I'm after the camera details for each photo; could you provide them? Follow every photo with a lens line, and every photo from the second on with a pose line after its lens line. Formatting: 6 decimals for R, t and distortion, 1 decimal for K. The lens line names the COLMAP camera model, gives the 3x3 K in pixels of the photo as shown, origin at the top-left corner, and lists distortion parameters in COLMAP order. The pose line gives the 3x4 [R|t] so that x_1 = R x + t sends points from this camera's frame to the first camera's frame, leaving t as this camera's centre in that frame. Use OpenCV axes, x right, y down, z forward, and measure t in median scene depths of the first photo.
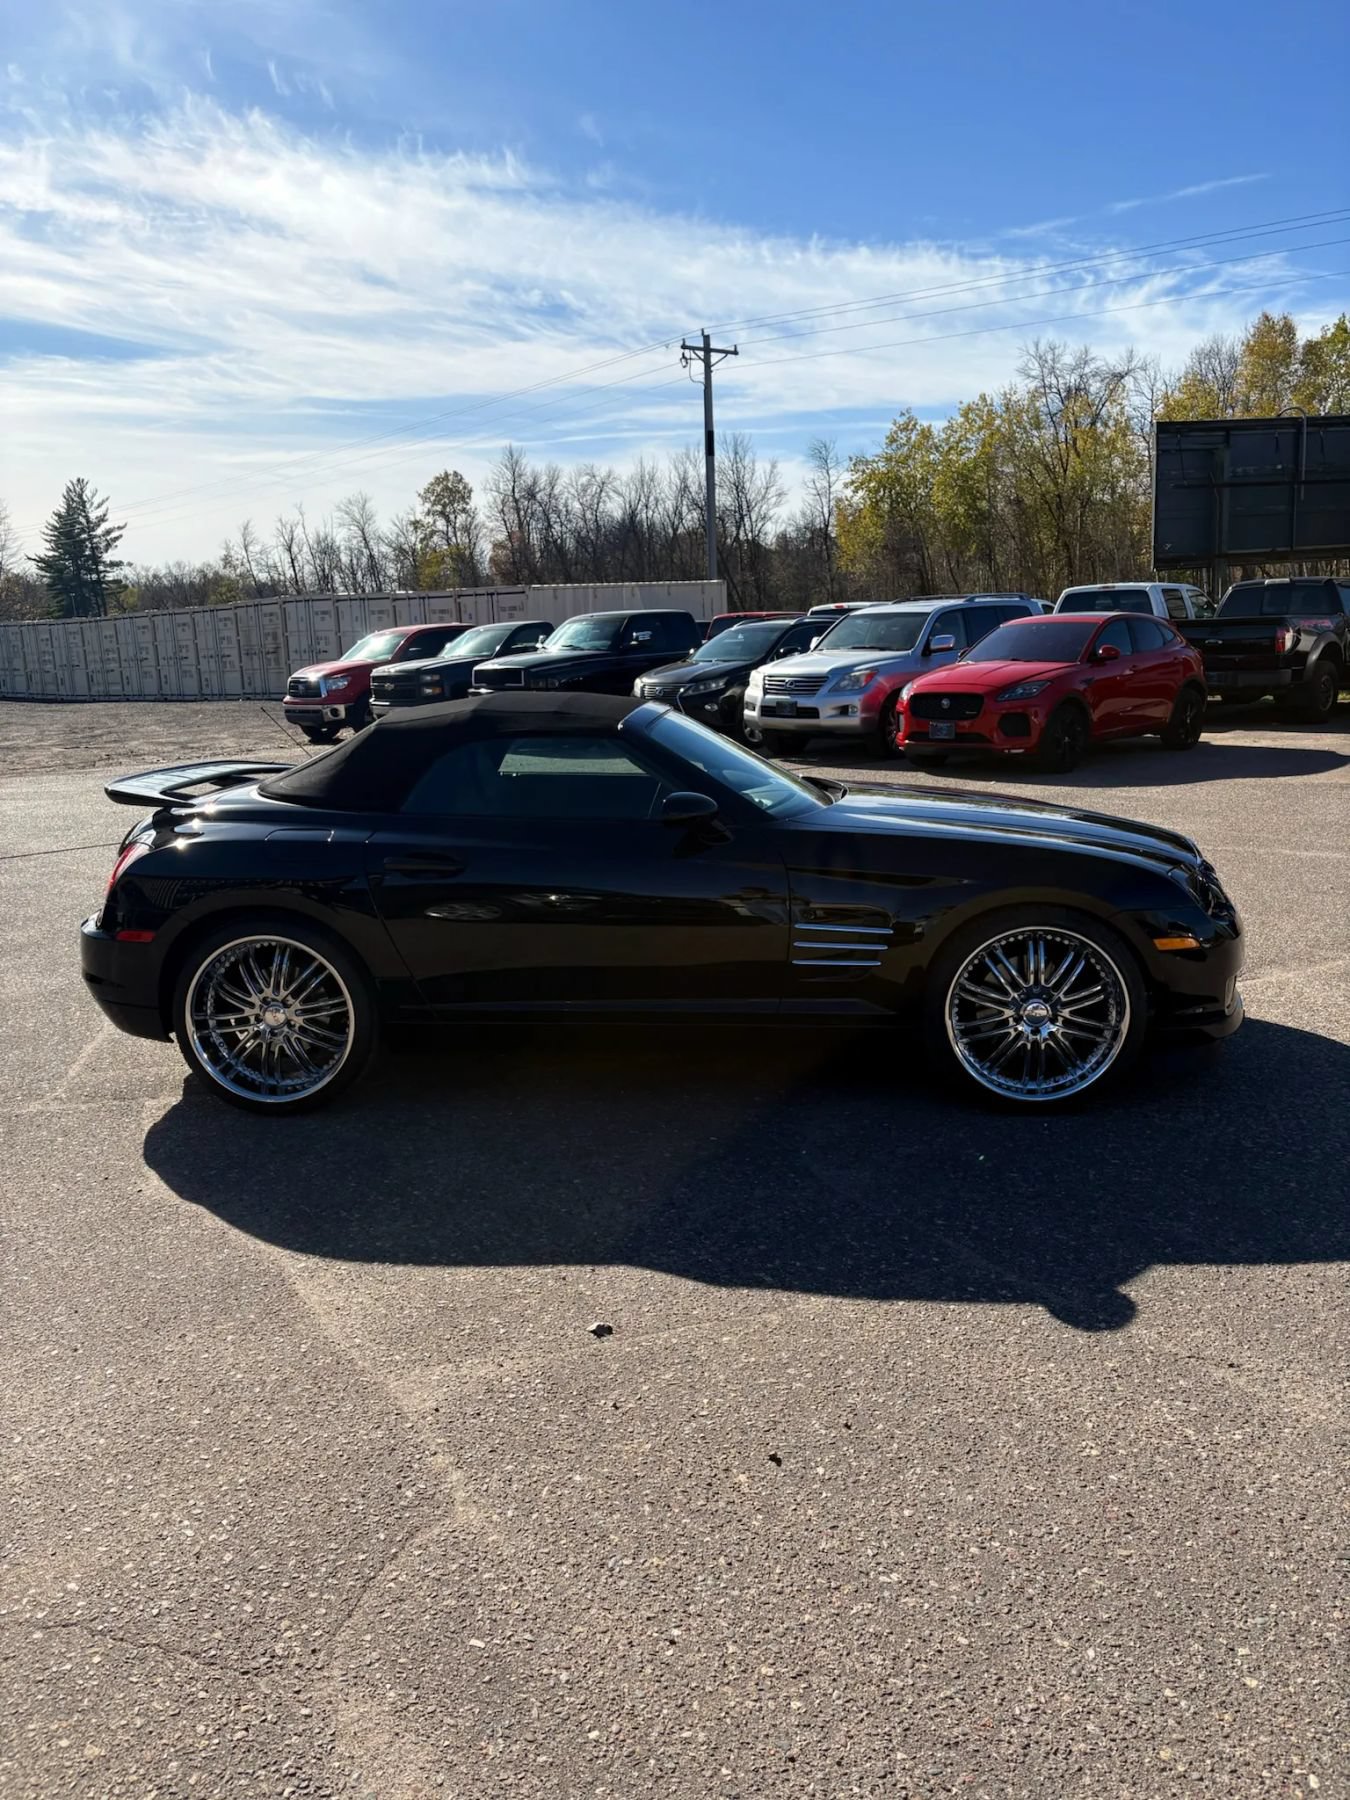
lens RADIAL K [[1389.1, 0, 683.4], [0, 1389.1, 894.6], [0, 0, 1]] dist [0.051322, -0.063378]
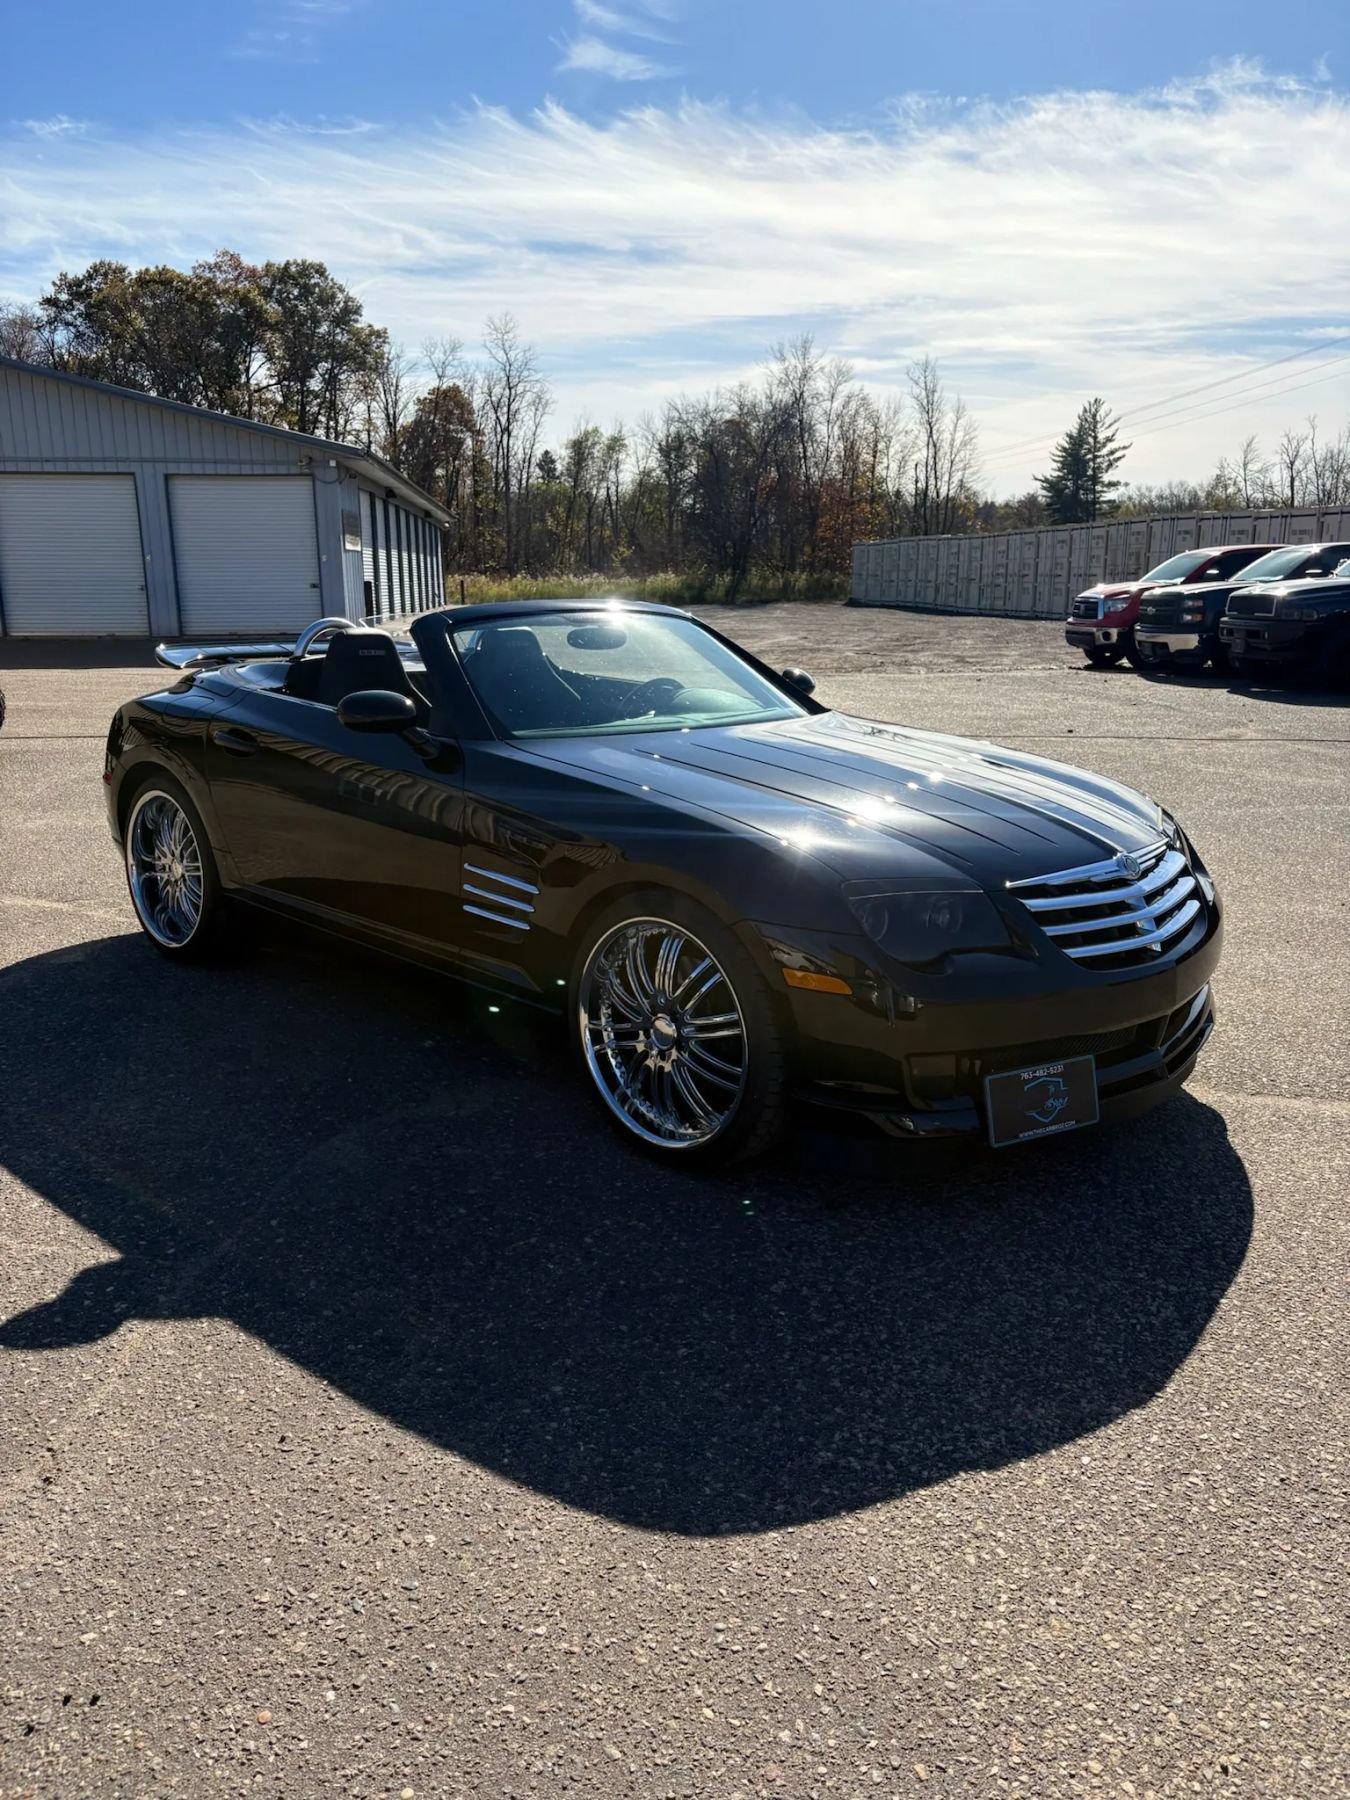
lens RADIAL K [[1389.1, 0, 675.7], [0, 1389.1, 907.5], [0, 0, 1]] dist [0.051322, -0.063378]
pose [[0.767858, 0.191604, -0.611295, 0.138088], [-0.154237, 0.981449, 0.113884, -0.013398], [0.621775, 0.006837, 0.783166, 0.081472]]
